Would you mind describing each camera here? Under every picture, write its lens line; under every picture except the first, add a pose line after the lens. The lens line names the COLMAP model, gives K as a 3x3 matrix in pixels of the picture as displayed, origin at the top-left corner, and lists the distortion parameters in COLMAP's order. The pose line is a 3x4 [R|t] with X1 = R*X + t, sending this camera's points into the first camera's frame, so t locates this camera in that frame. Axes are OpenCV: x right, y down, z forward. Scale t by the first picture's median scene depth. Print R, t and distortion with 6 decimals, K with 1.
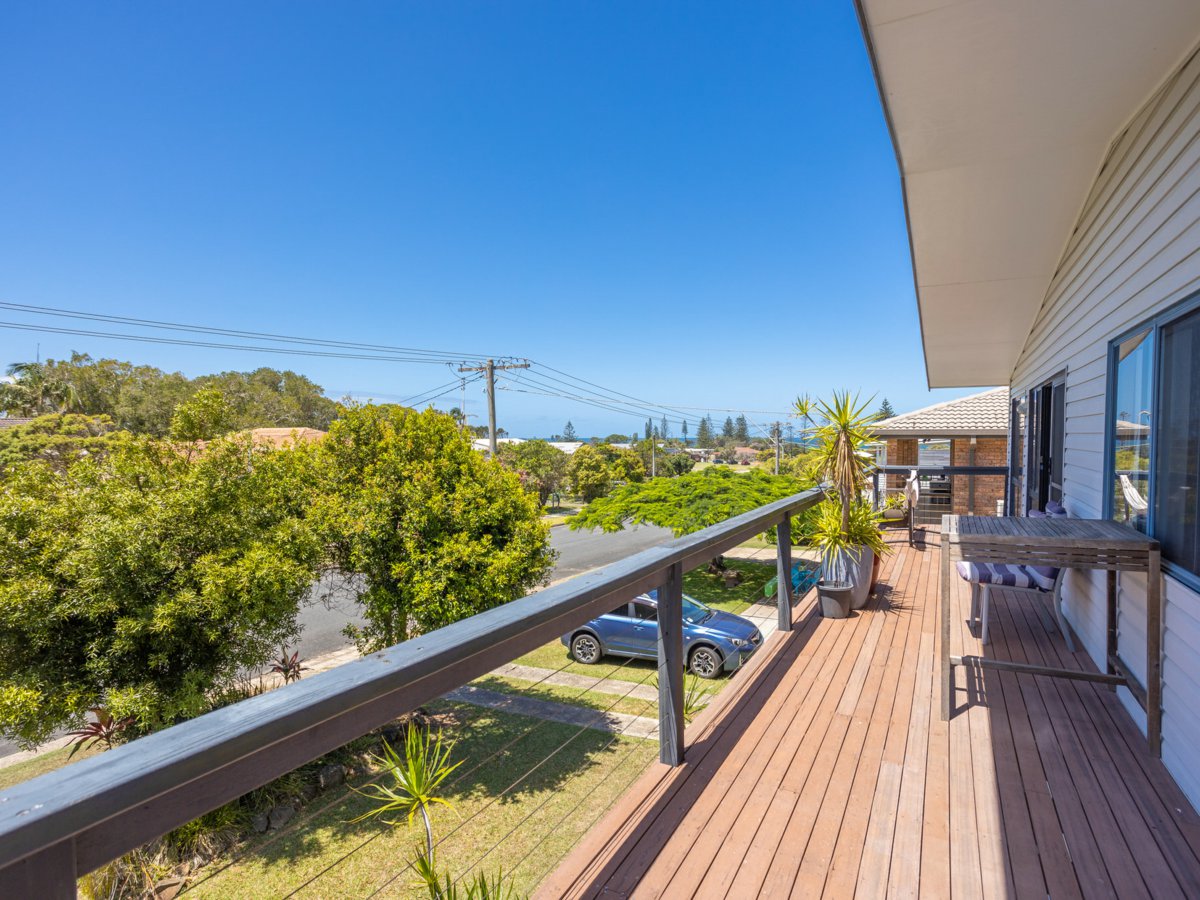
lens RADIAL K [[636.8, 0, 596.6], [0, 636.8, 444.2], [0, 0, 1]] dist [-0.001984, -0.000875]
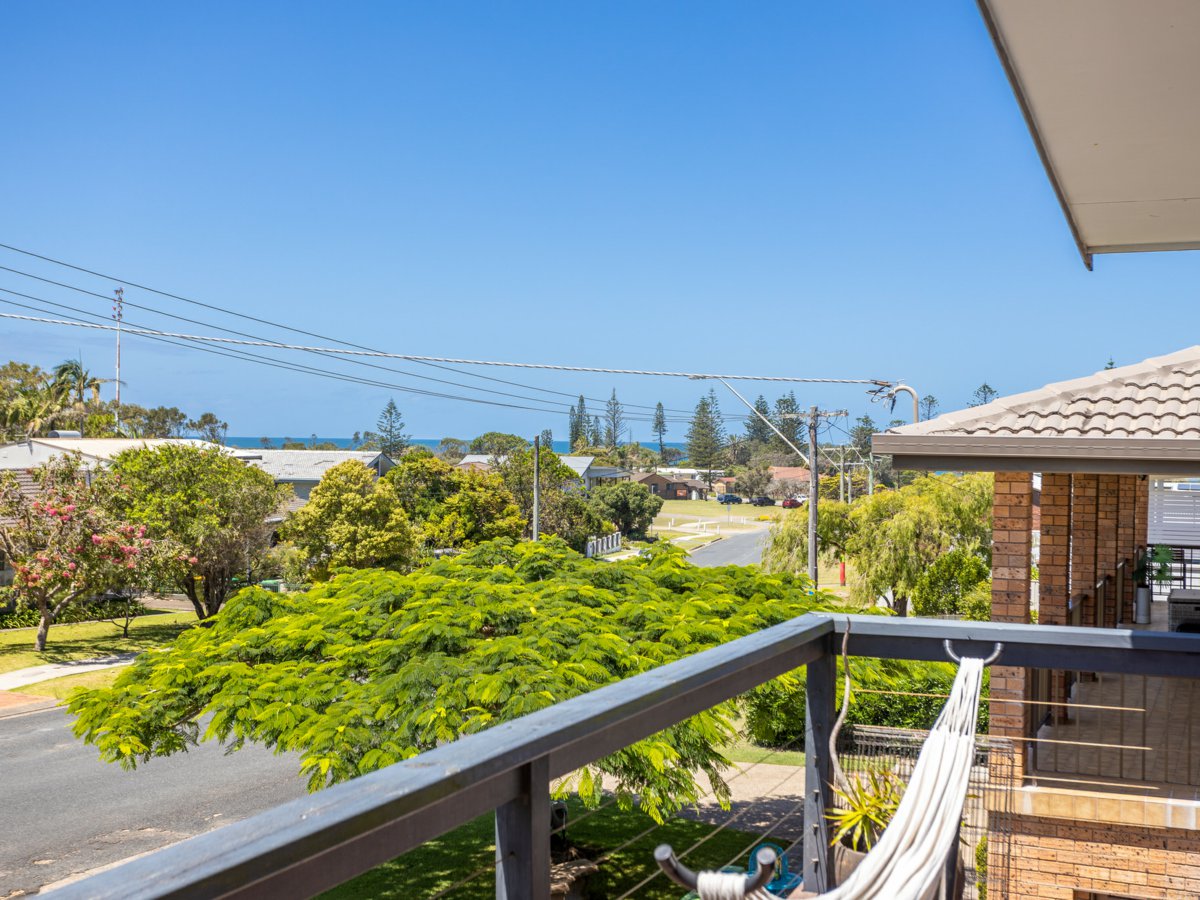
lens RADIAL K [[1387.1, 0, 602.0], [0, 1387.1, 452.8], [0, 0, 1]] dist [0.020488, 0.000000]
pose [[0.997588, 0.016083, 0.067522, 0.080555], [-0.016052, 0.999871, -0.001001, -0.004211], [-0.067529, -0.000085, 0.997717, 0.132221]]
